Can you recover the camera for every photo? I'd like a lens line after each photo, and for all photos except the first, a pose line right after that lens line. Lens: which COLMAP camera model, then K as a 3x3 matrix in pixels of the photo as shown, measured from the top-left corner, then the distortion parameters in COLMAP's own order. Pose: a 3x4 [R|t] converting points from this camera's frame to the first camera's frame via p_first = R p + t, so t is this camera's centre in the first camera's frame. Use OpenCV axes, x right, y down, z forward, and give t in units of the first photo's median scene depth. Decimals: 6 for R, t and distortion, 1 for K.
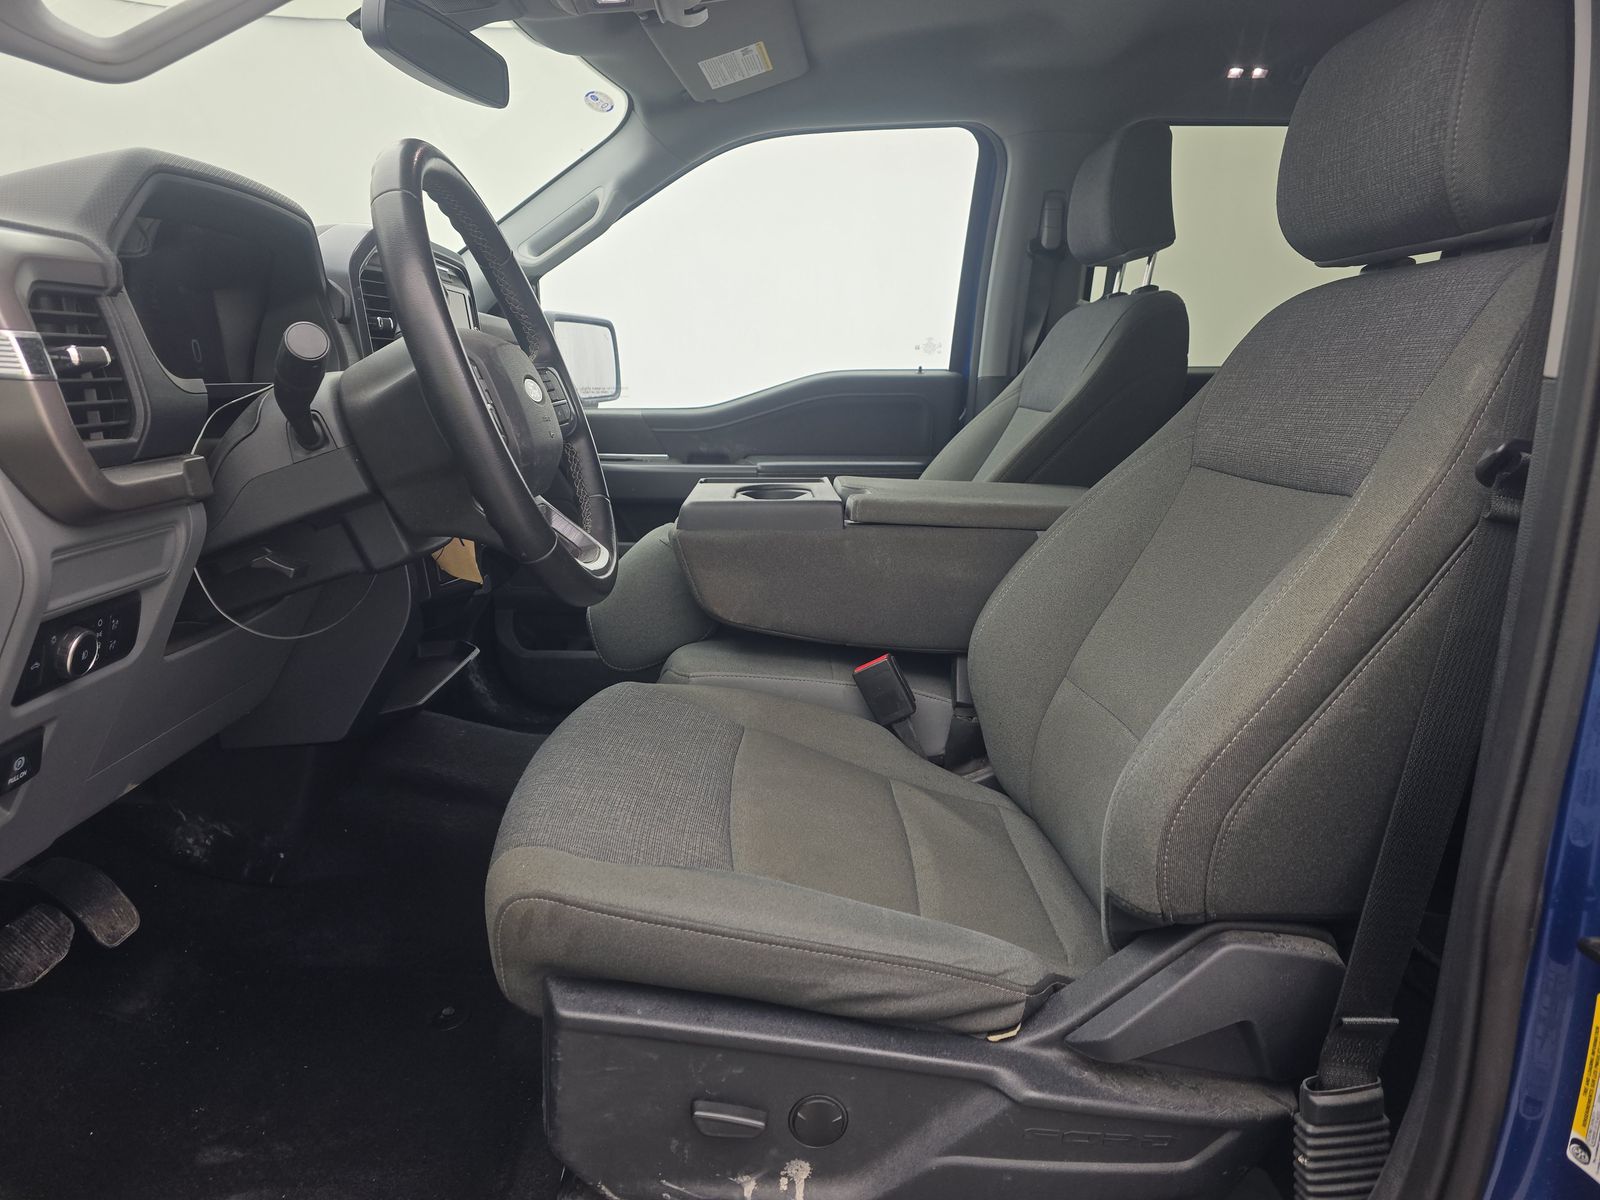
lens RADIAL K [[1076.4, 0, 794.9], [0, 1076.4, 589.8], [0, 0, 1]] dist [0.054963, -0.040653]
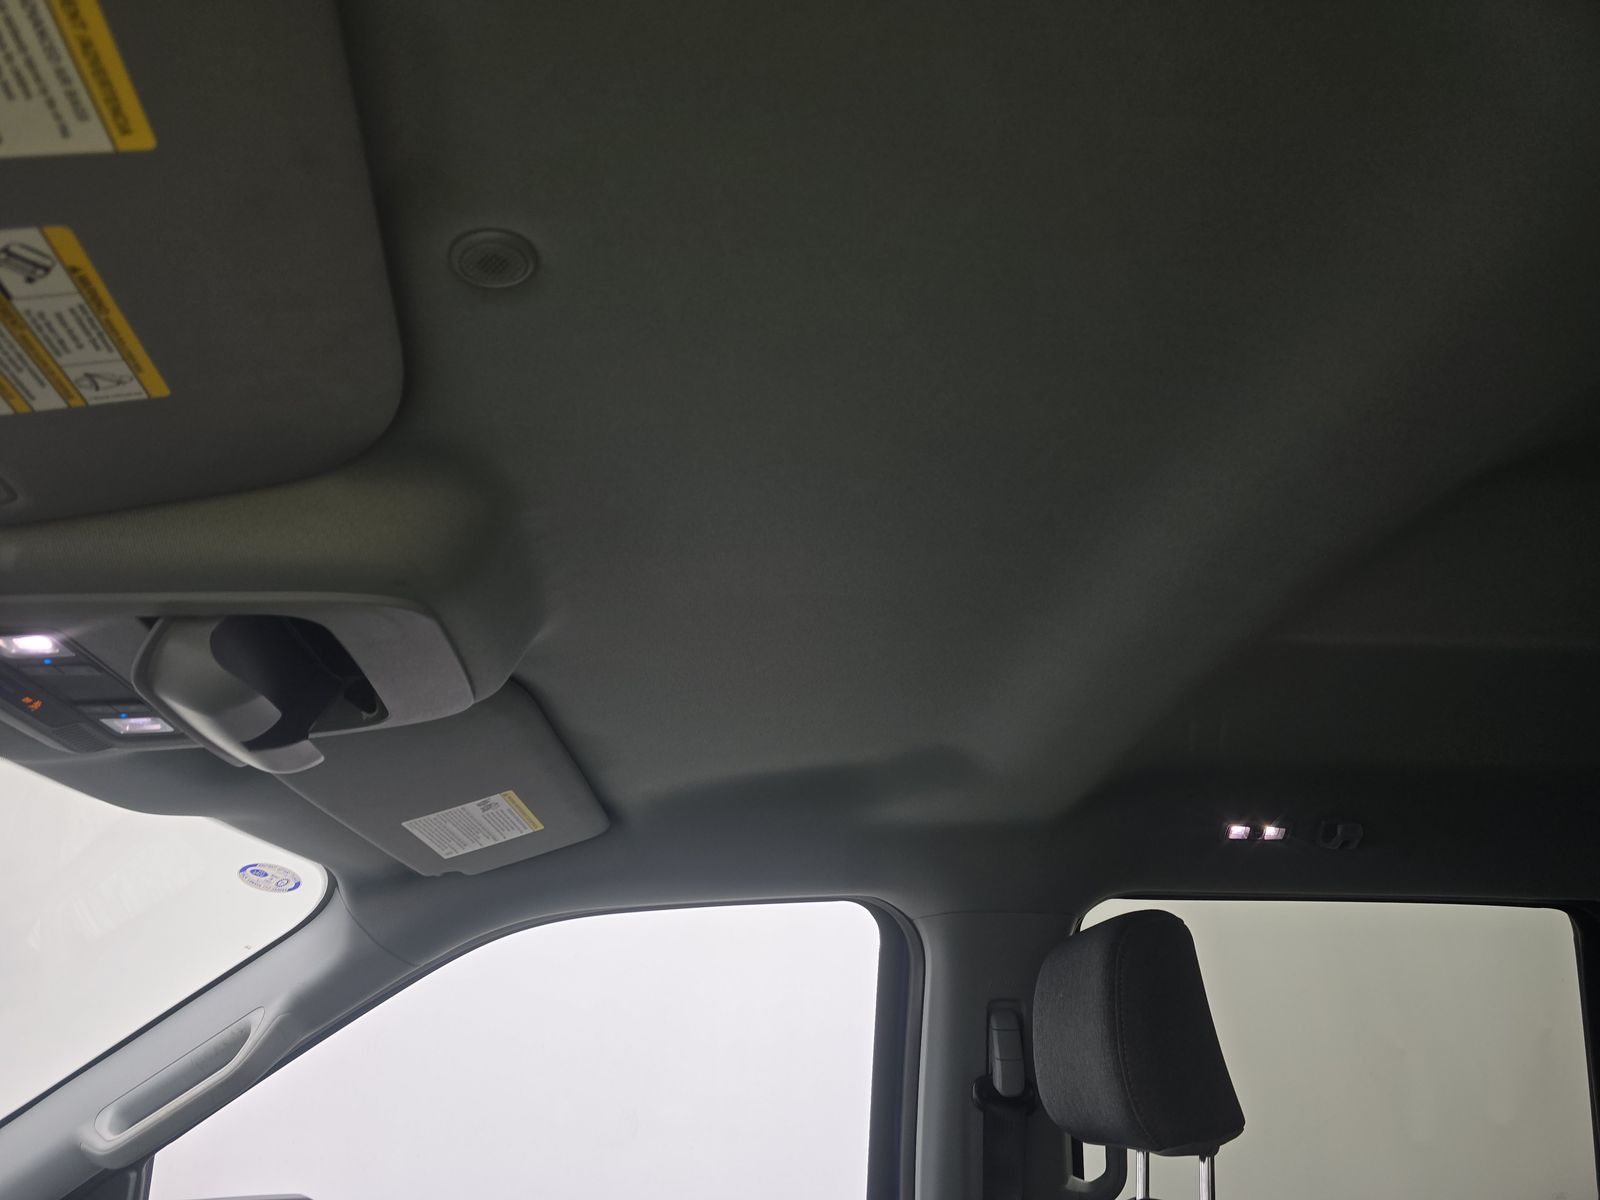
lens RADIAL K [[1076.4, 0, 794.9], [0, 1076.4, 589.8], [0, 0, 1]] dist [0.054963, -0.040653]
pose [[0.998189, 0.008349, 0.059565, 0.080987], [0.028875, 0.802231, -0.596315, -0.191919], [-0.052764, 0.596955, 0.800537, 0.369328]]
